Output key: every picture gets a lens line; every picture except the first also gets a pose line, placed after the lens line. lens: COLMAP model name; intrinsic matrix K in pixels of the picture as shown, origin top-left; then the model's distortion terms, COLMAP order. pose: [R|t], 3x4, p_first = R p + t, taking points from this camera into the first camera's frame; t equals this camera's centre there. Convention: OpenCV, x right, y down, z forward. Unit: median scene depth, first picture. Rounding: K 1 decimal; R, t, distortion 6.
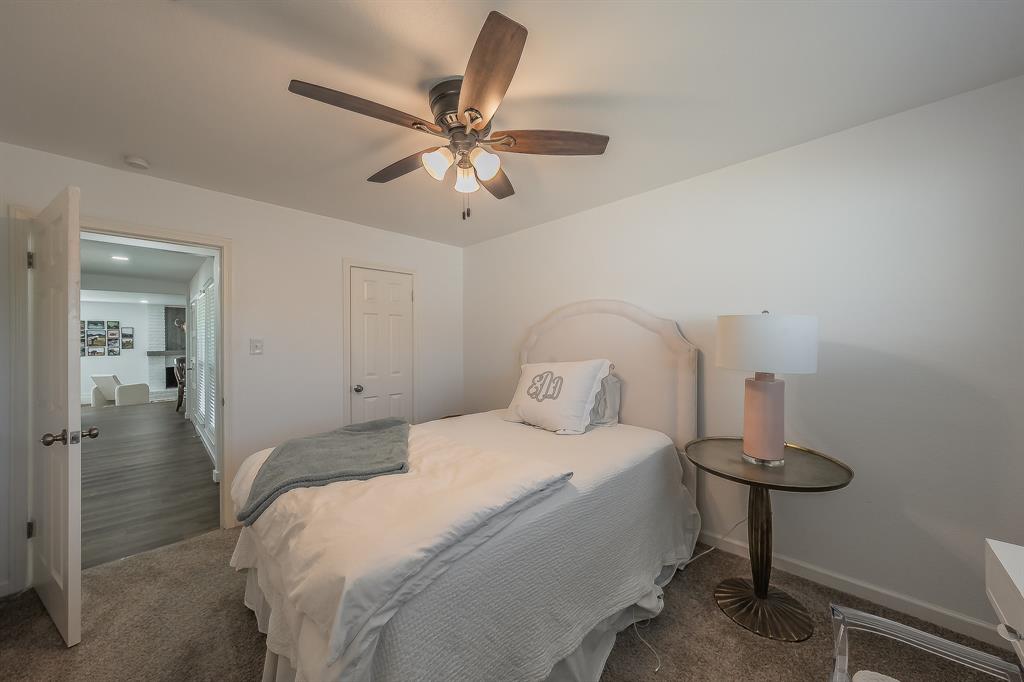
lens RADIAL K [[351.1, 0, 512.0], [0, 351.1, 341.0], [0, 0, 1]] dist [0.007924, -0.000104]
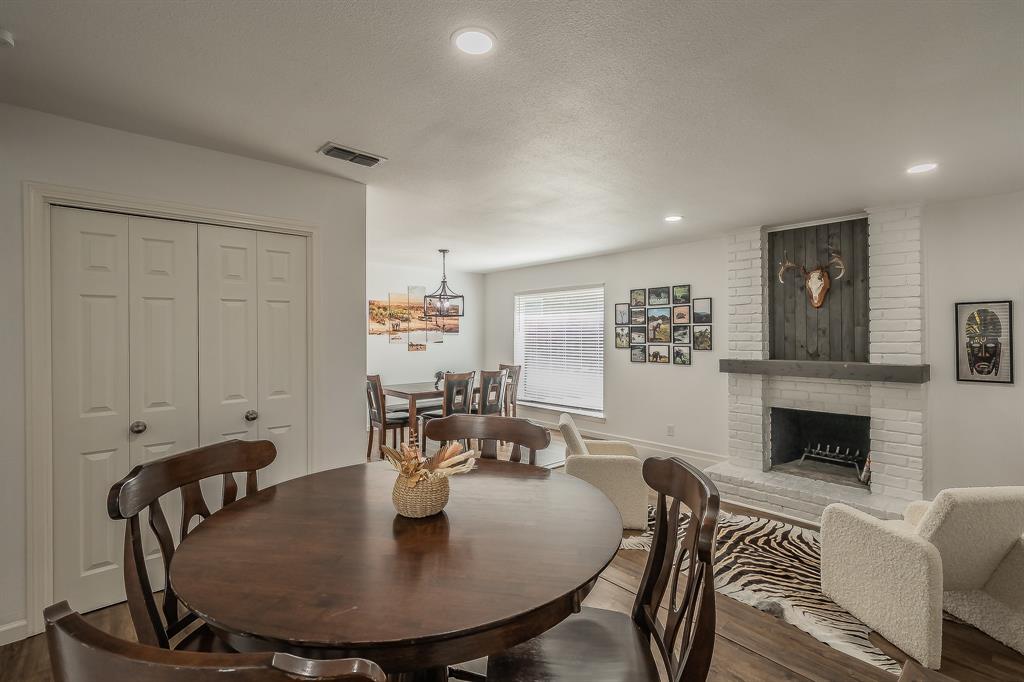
lens RADIAL K [[465.4, 0, 519.6], [0, 465.4, 330.6], [0, 0, 1]] dist [0.000310, 0.000259]
pose [[-0.064302, 0.000804, -0.997930, -0.545208], [0.000314, 1.000000, 0.000785, -0.001085], [0.997930, -0.000263, -0.064302, 0.839126]]
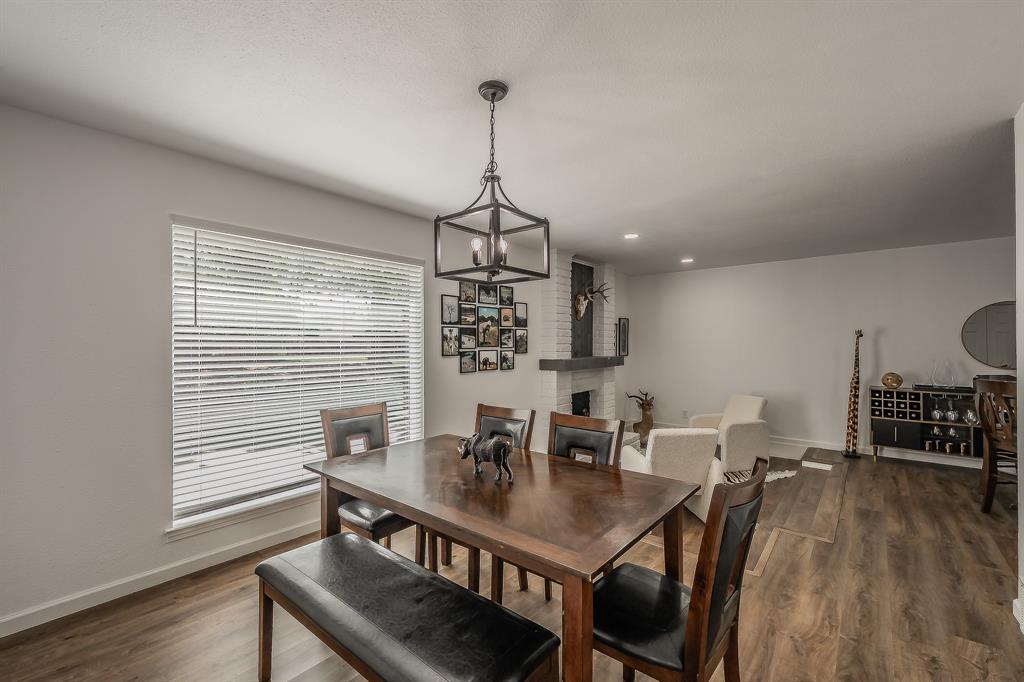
lens RADIAL K [[430.2, 0, 512.0], [0, 430.2, 341.0], [0, 0, 1]] dist [-0.001654, -0.000250]
pose [[0.997086, 0.009123, 0.075734, -1.154923], [-0.008698, 0.999945, -0.005937, 0.010412], [-0.075784, 0.005261, 0.997110, 0.504980]]
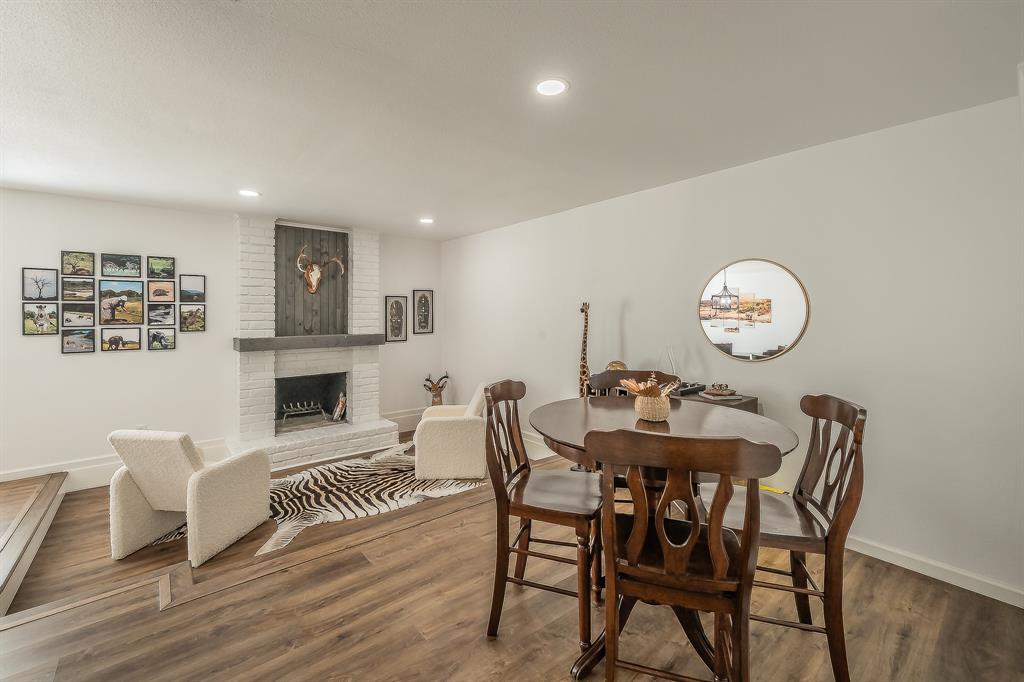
lens RADIAL K [[427.7, 0, 505.3], [0, 427.7, 312.9], [0, 0, 1]] dist [-0.002169, -0.000387]
pose [[0.993383, 0.005821, -0.114697, -0.717994], [-0.006559, 0.999960, -0.006054, 0.002807], [0.114658, 0.006766, 0.993382, 0.599923]]
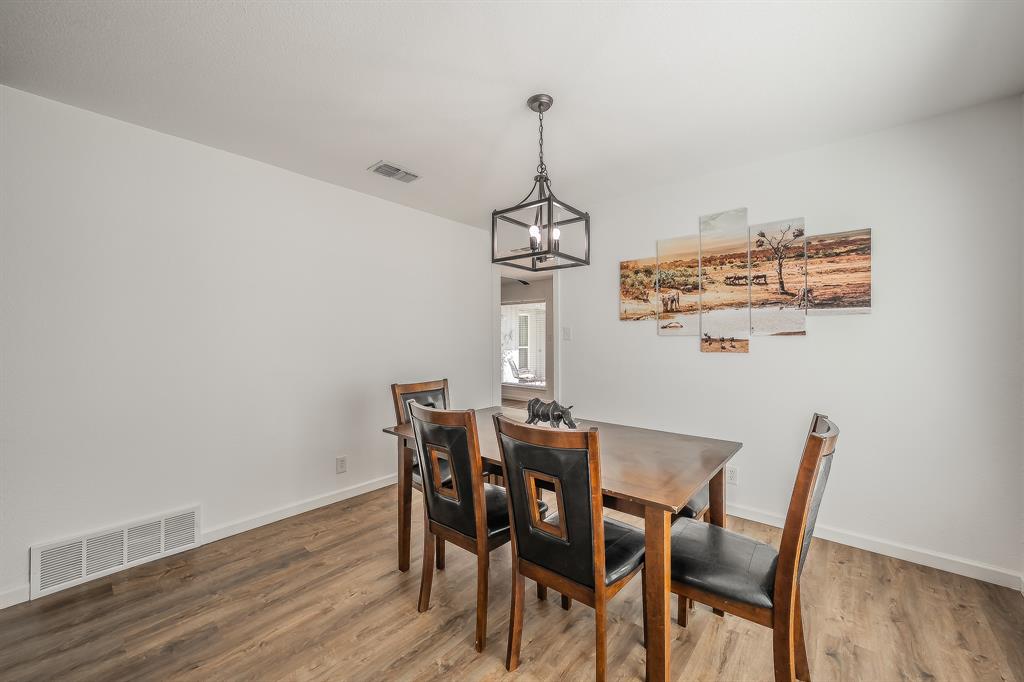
lens RADIAL K [[396.2, 0, 512.0], [0, 396.2, 341.0], [0, 0, 1]] dist [-0.000685, -0.000075]
pose [[-0.998033, 0.012868, -0.061360, -1.119865], [0.012611, 0.999910, 0.004578, 0.020577], [0.061413, 0.003795, -0.998105, 0.909634]]
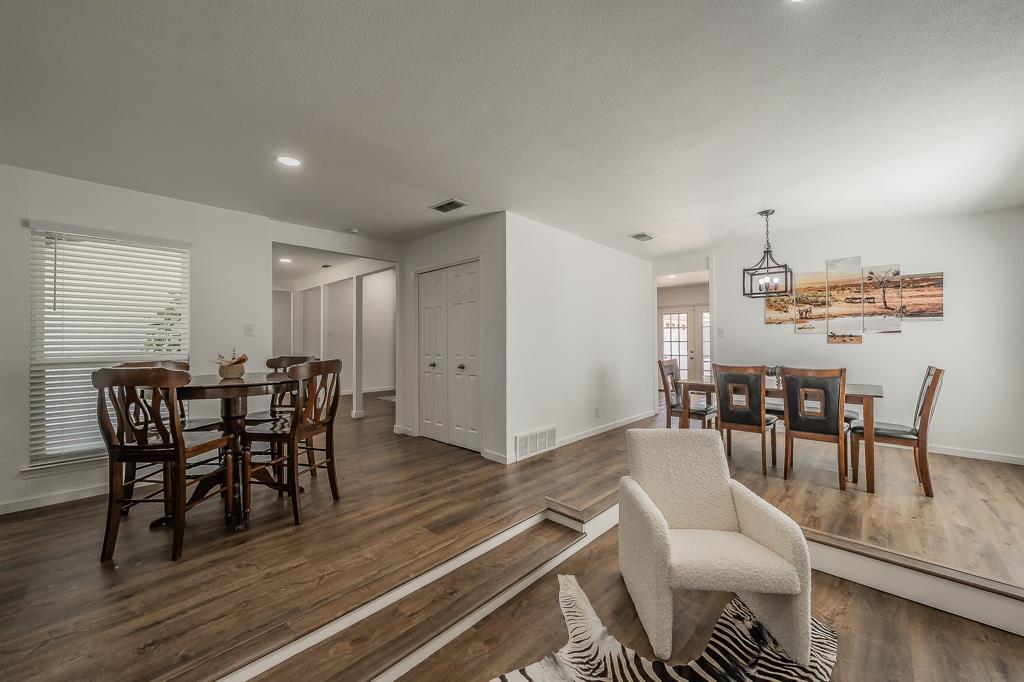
lens RADIAL K [[386.1, 0, 512.0], [0, 386.1, 341.0], [0, 0, 1]] dist [-0.000942, -0.000085]
pose [[-0.999846, 0.012336, -0.012520, -0.879835], [0.012312, 0.999922, 0.002014, 0.023336], [0.012544, 0.001860, -0.999920, 1.094344]]
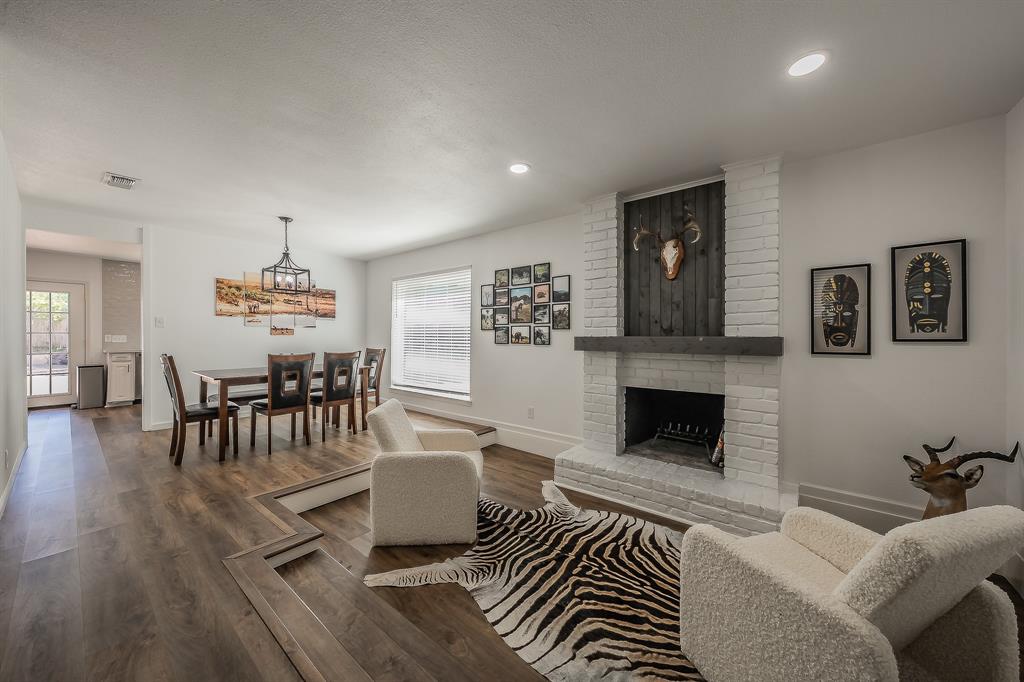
lens RADIAL K [[359.0, 0, 509.9], [0, 359.0, 335.7], [0, 0, 1]] dist [-0.000175, -0.000065]
pose [[0.098224, 0.010635, -0.995107, -0.704120], [-0.005997, 0.999931, 0.010095, 0.025652], [0.995146, 0.004976, 0.098281, 0.920462]]
